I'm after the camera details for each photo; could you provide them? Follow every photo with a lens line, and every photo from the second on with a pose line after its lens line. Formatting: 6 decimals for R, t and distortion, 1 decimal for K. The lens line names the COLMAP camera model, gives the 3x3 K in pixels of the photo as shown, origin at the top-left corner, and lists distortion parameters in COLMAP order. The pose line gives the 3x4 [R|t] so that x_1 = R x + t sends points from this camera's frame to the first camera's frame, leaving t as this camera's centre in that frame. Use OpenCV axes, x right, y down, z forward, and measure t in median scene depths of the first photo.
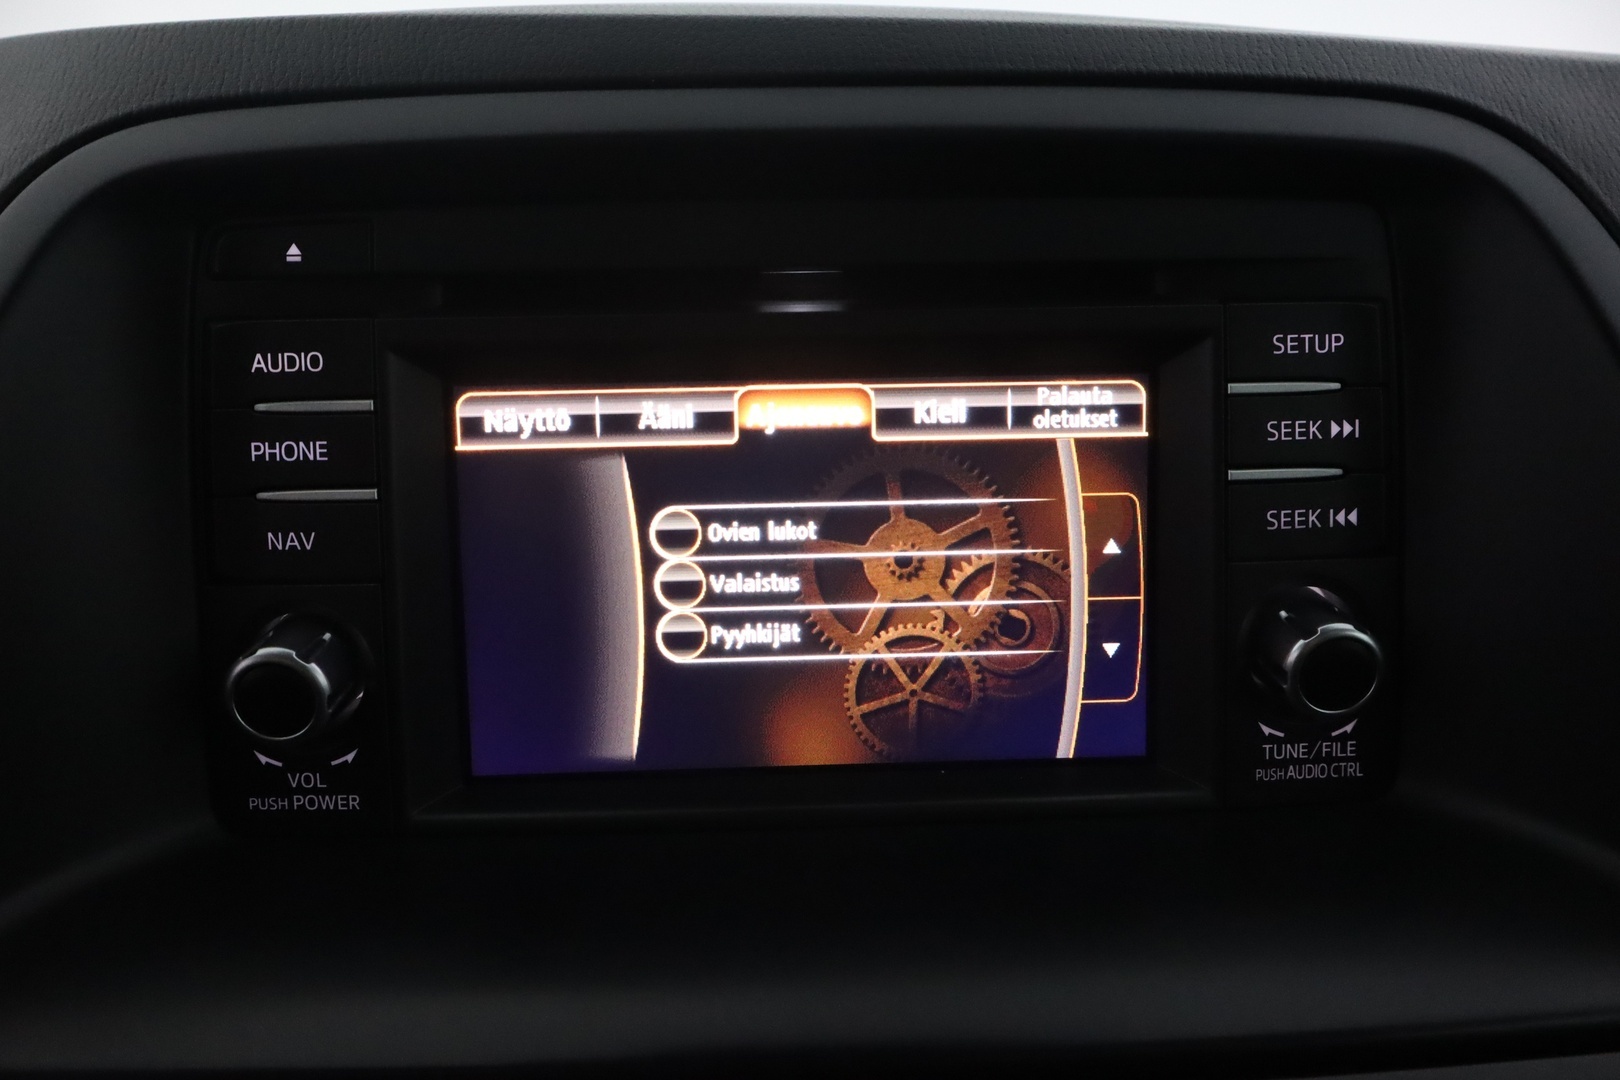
lens RADIAL K [[1108.6, 0, 800.2], [0, 1108.6, 544.1], [0, 0, 1]] dist [0.003064, -0.001311]
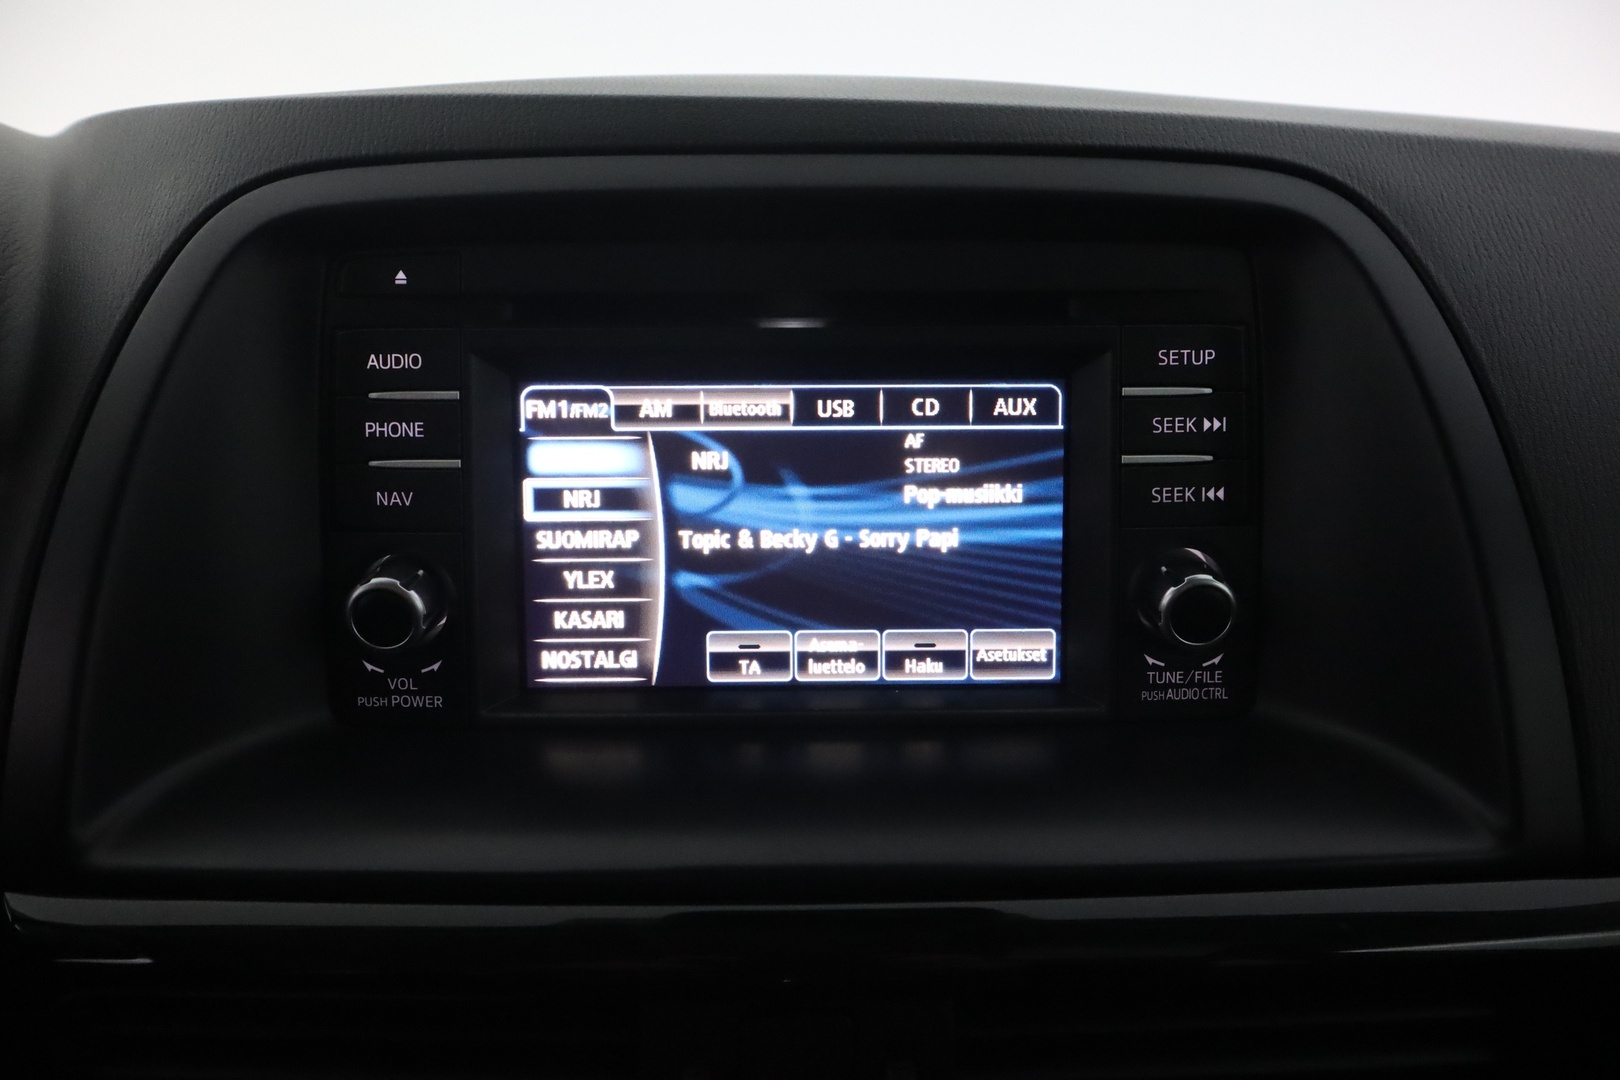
lens RADIAL K [[1137.0, 0, 799.5], [0, 1137.0, 545.2], [0, 0, 1]] dist [-0.005440, -0.005854]
pose [[0.999647, 0.016722, -0.020667, 0.043560], [-0.016784, 0.999855, -0.002843, 0.046857], [0.020616, 0.003189, 0.999782, -0.317227]]
